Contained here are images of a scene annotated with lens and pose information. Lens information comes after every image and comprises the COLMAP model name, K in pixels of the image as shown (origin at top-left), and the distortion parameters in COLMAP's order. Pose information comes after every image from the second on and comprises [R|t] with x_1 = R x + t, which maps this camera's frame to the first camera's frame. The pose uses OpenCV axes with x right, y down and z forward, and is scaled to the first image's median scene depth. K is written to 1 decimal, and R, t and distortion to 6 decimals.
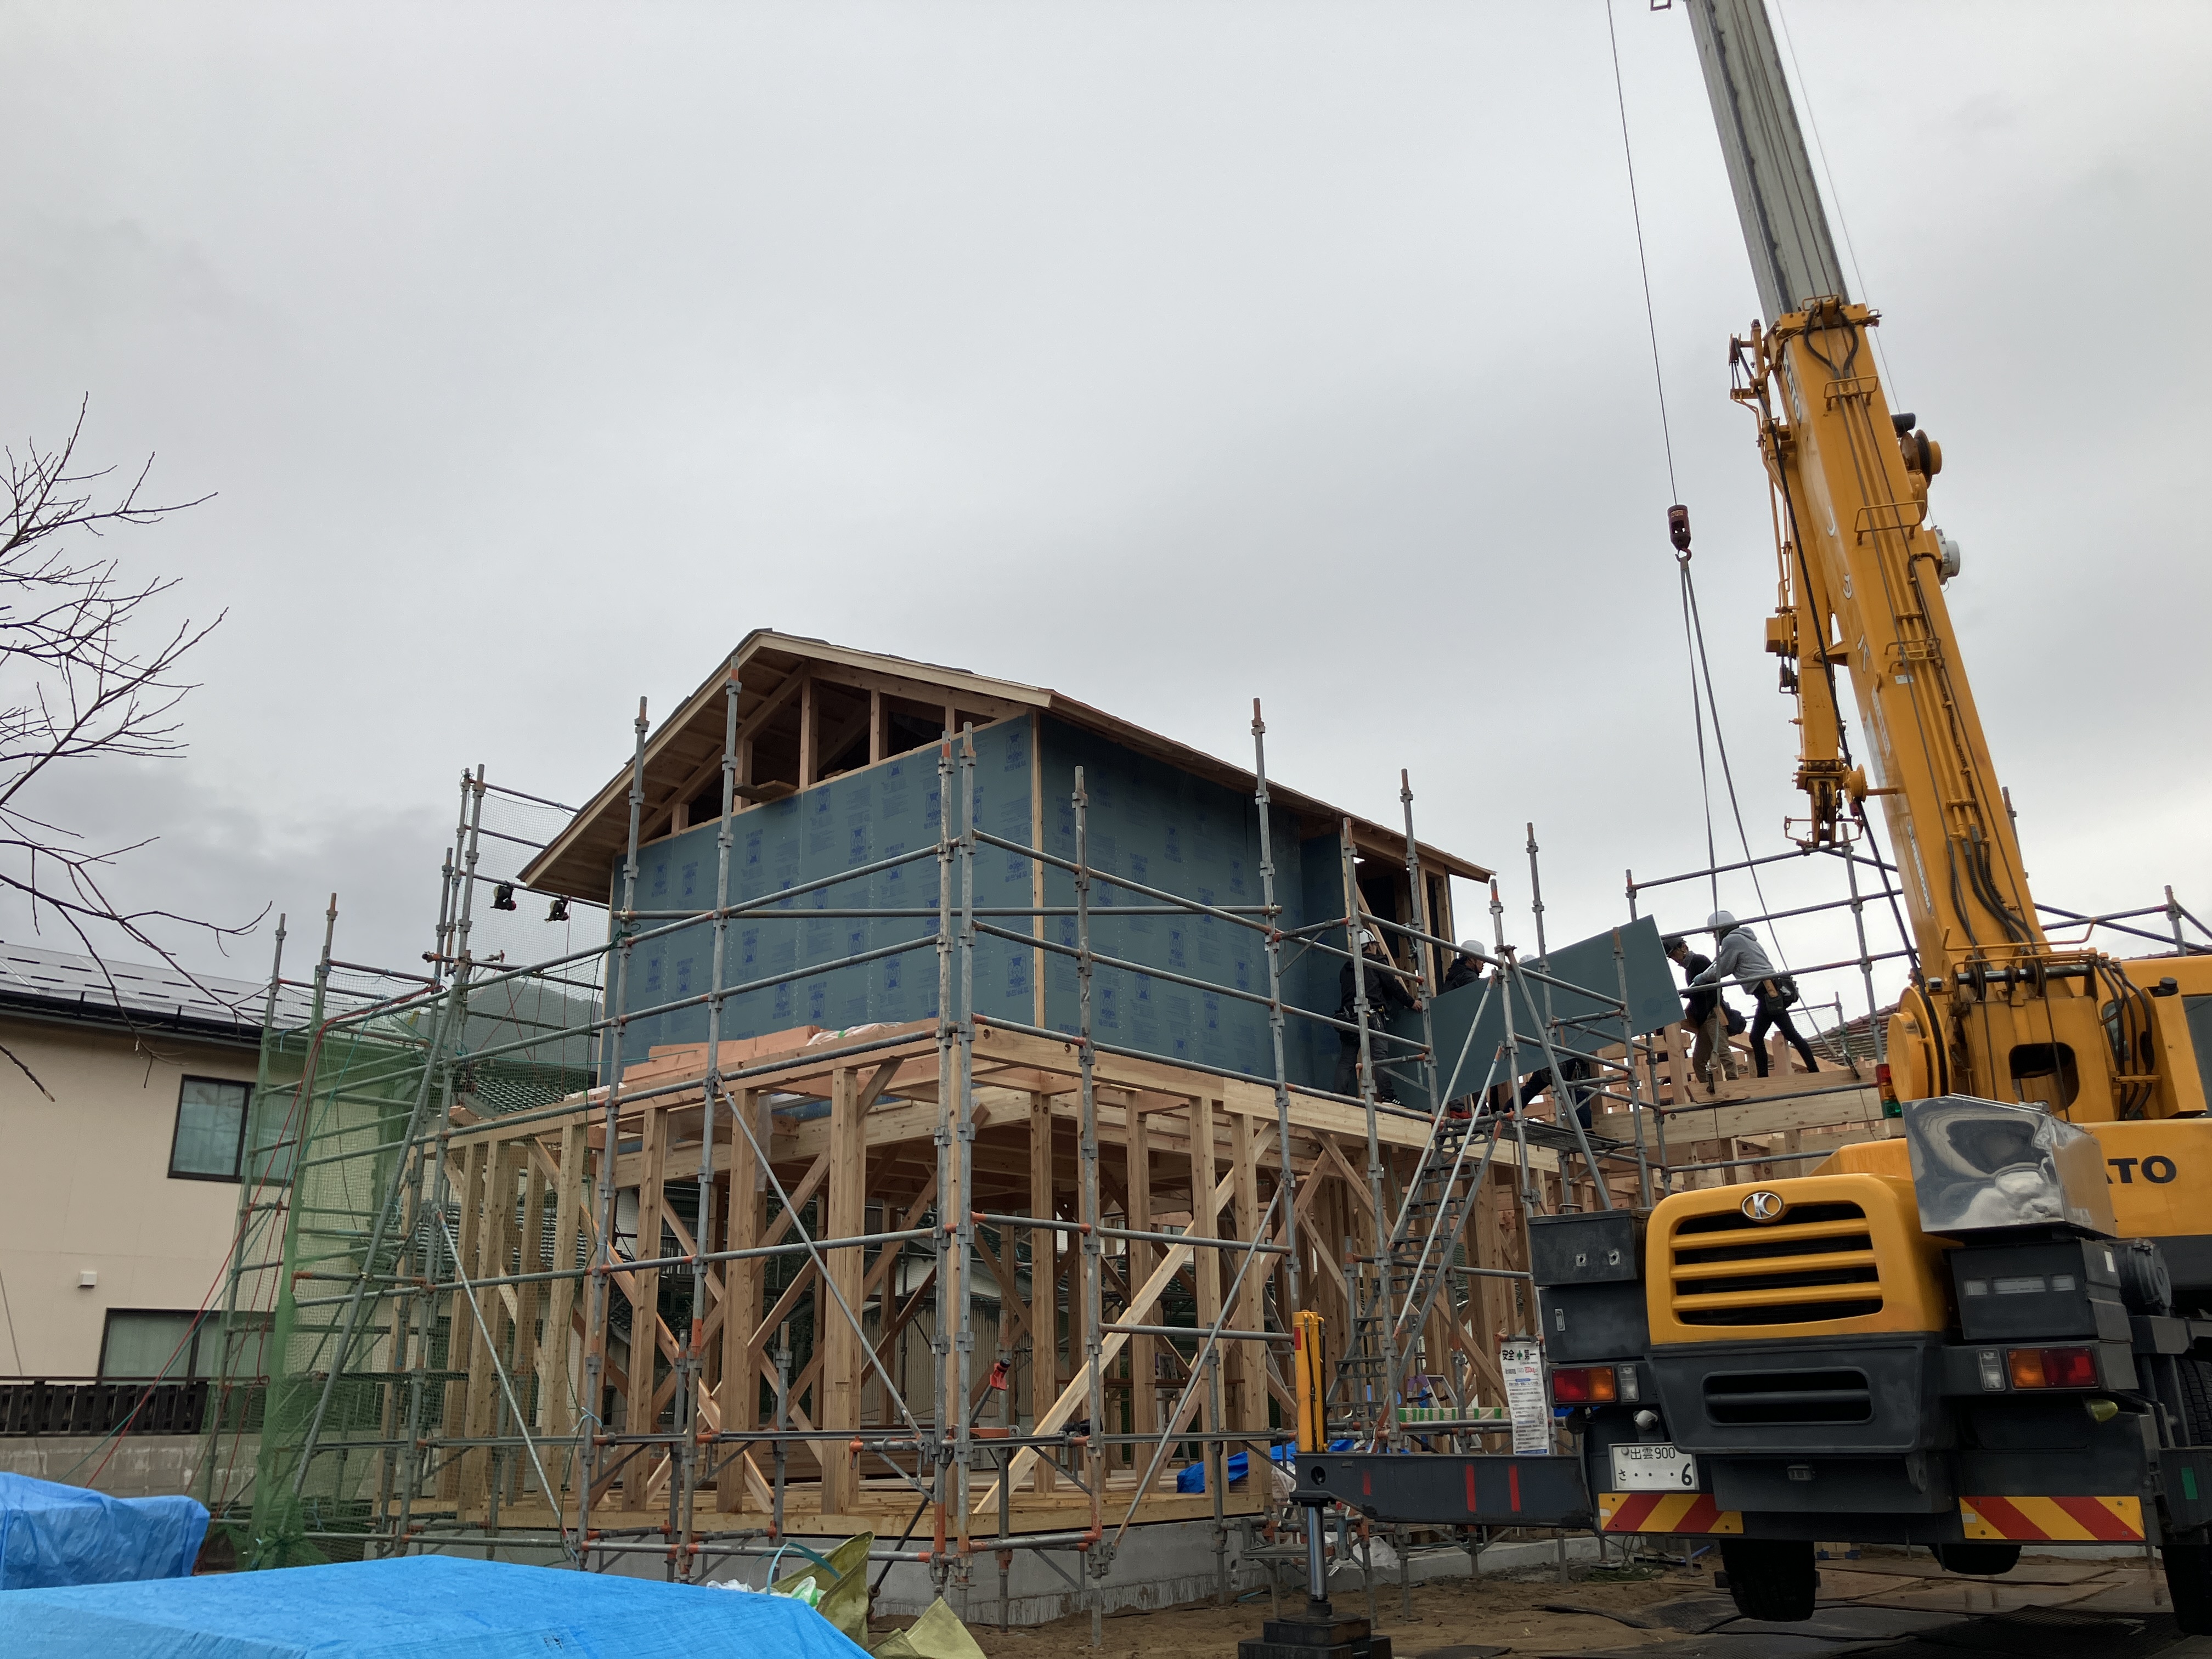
lens RADIAL K [[1777.7, 0, 1106.0], [0, 1777.7, 829.5], [0, 0, 1]] dist [0.050052, -0.045116]
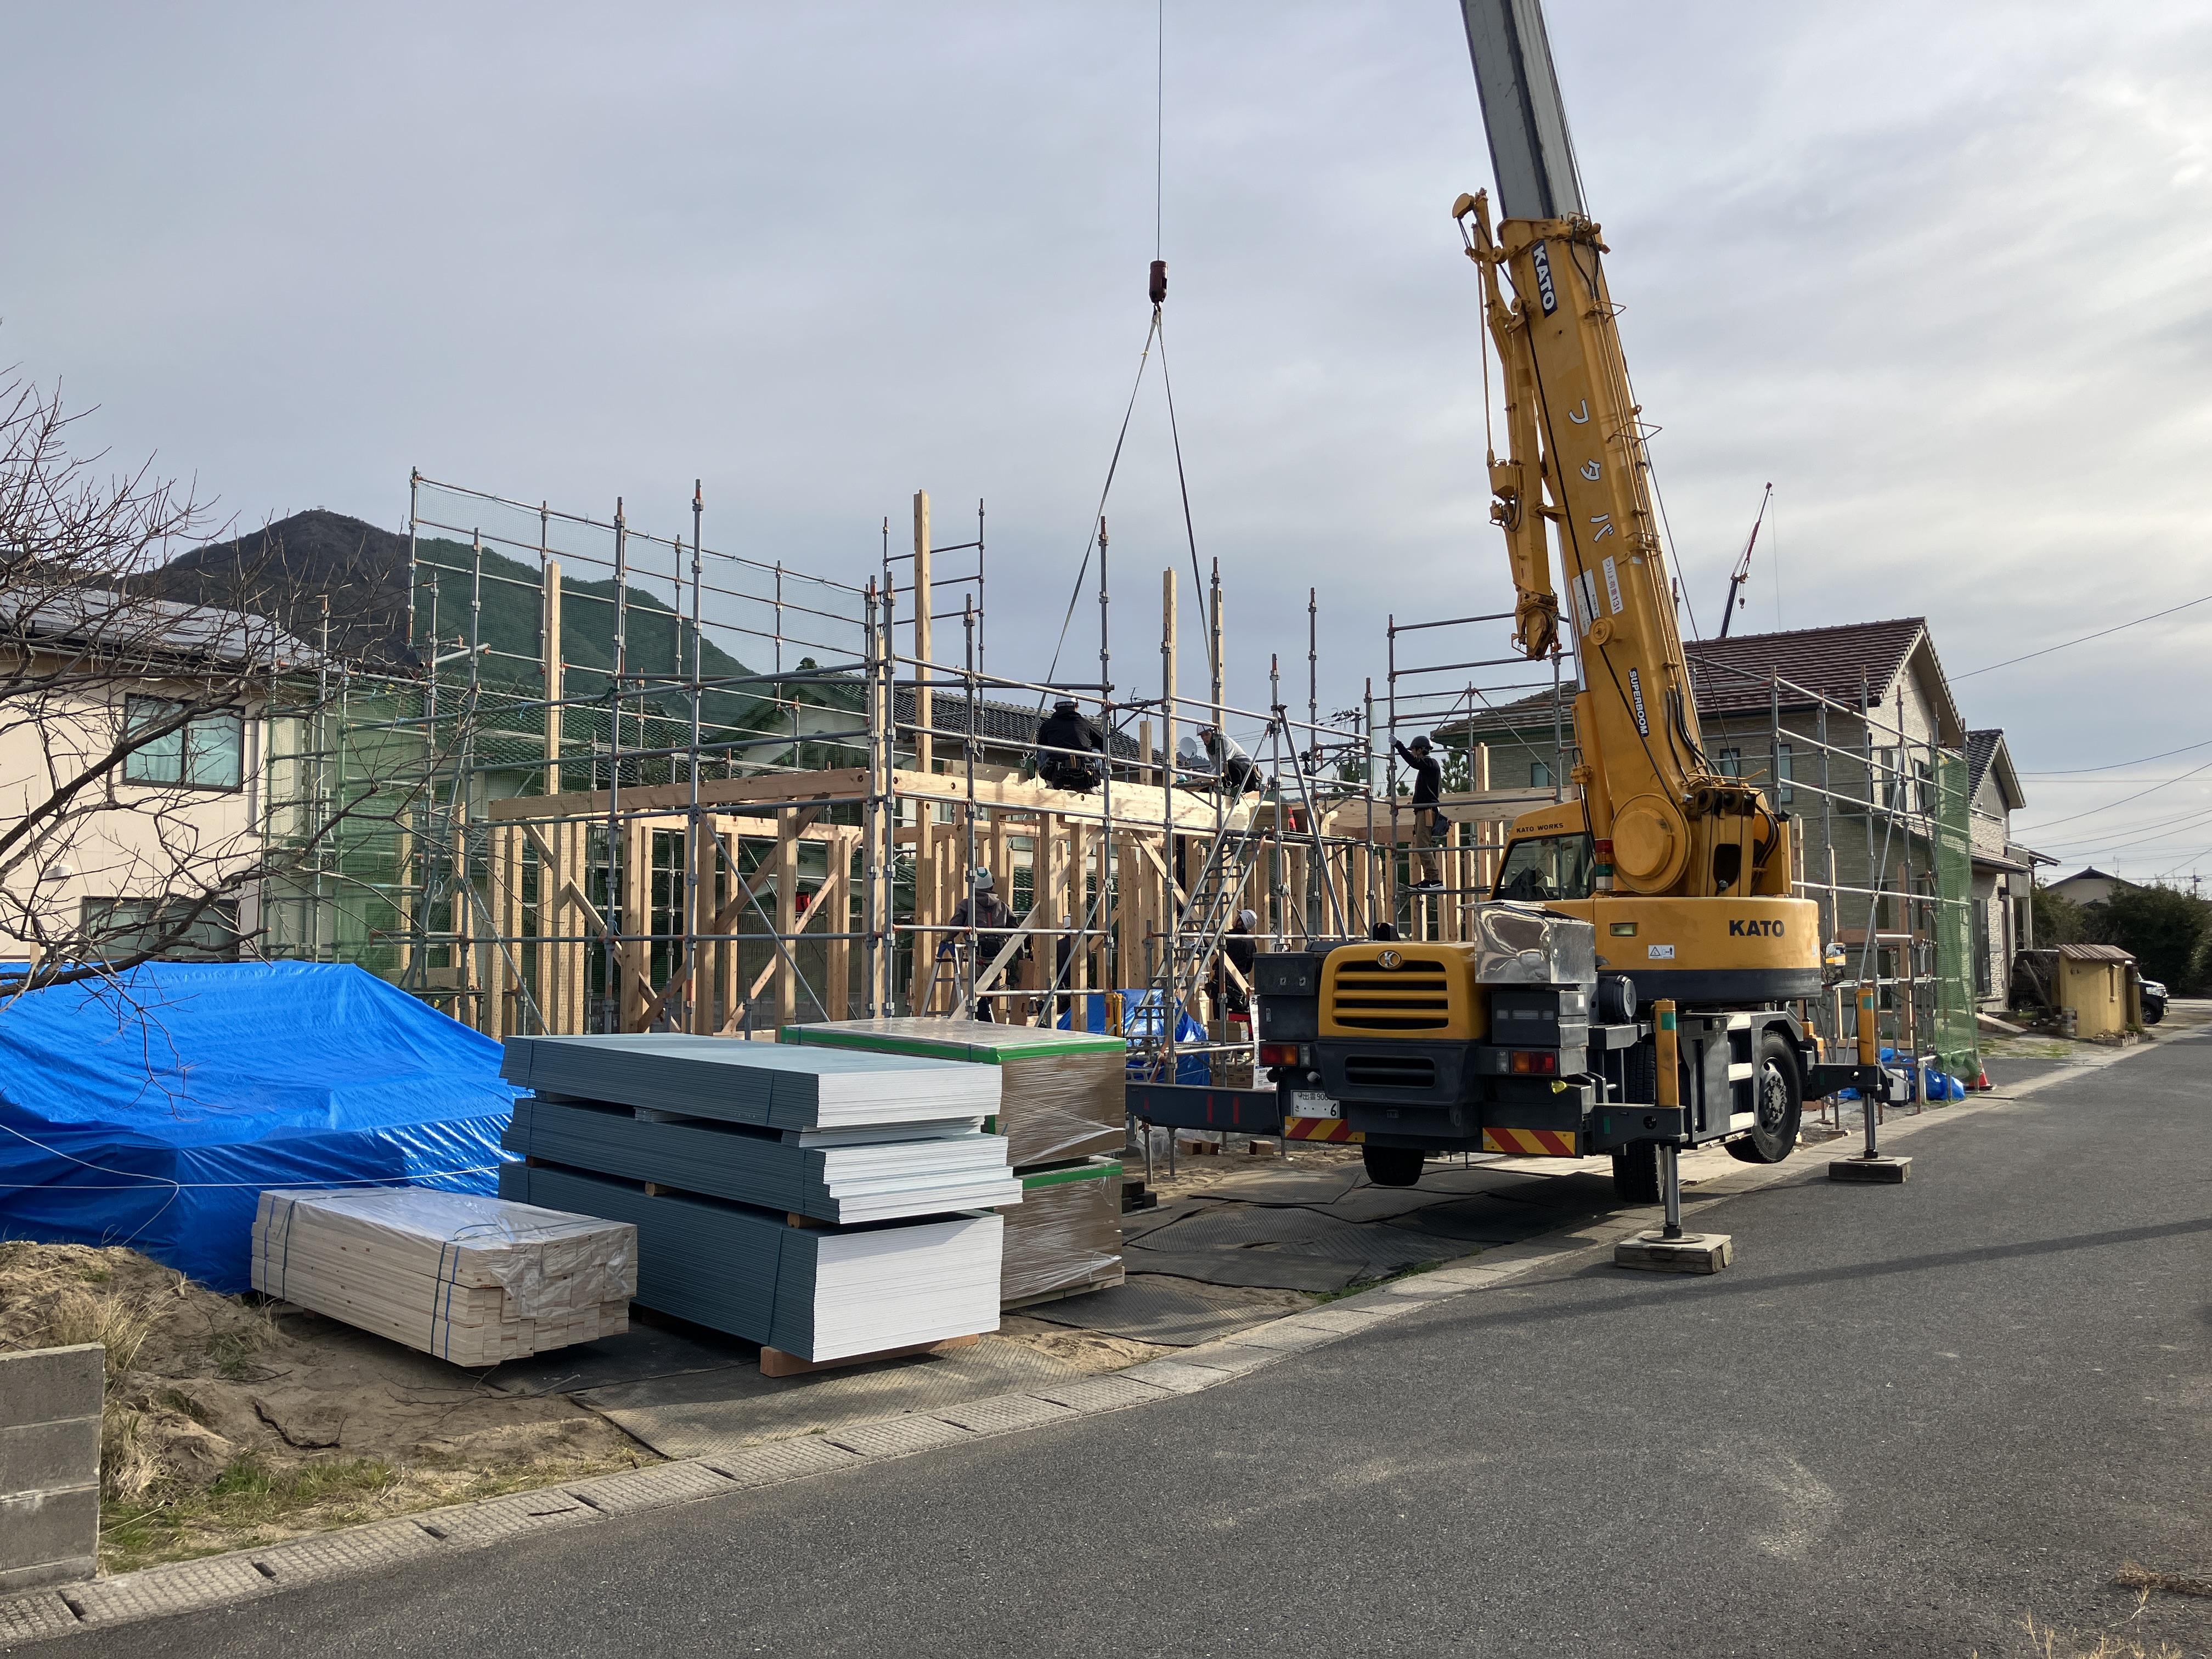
lens RADIAL K [[1777.7, 0, 1106.0], [0, 1777.7, 829.5], [0, 0, 1]] dist [0.050052, -0.045116]
pose [[0.995317, 0.025726, 0.093176, -0.042862], [-0.047766, 0.968917, 0.242730, -0.284041], [-0.084035, -0.246044, 0.965609, -0.509097]]
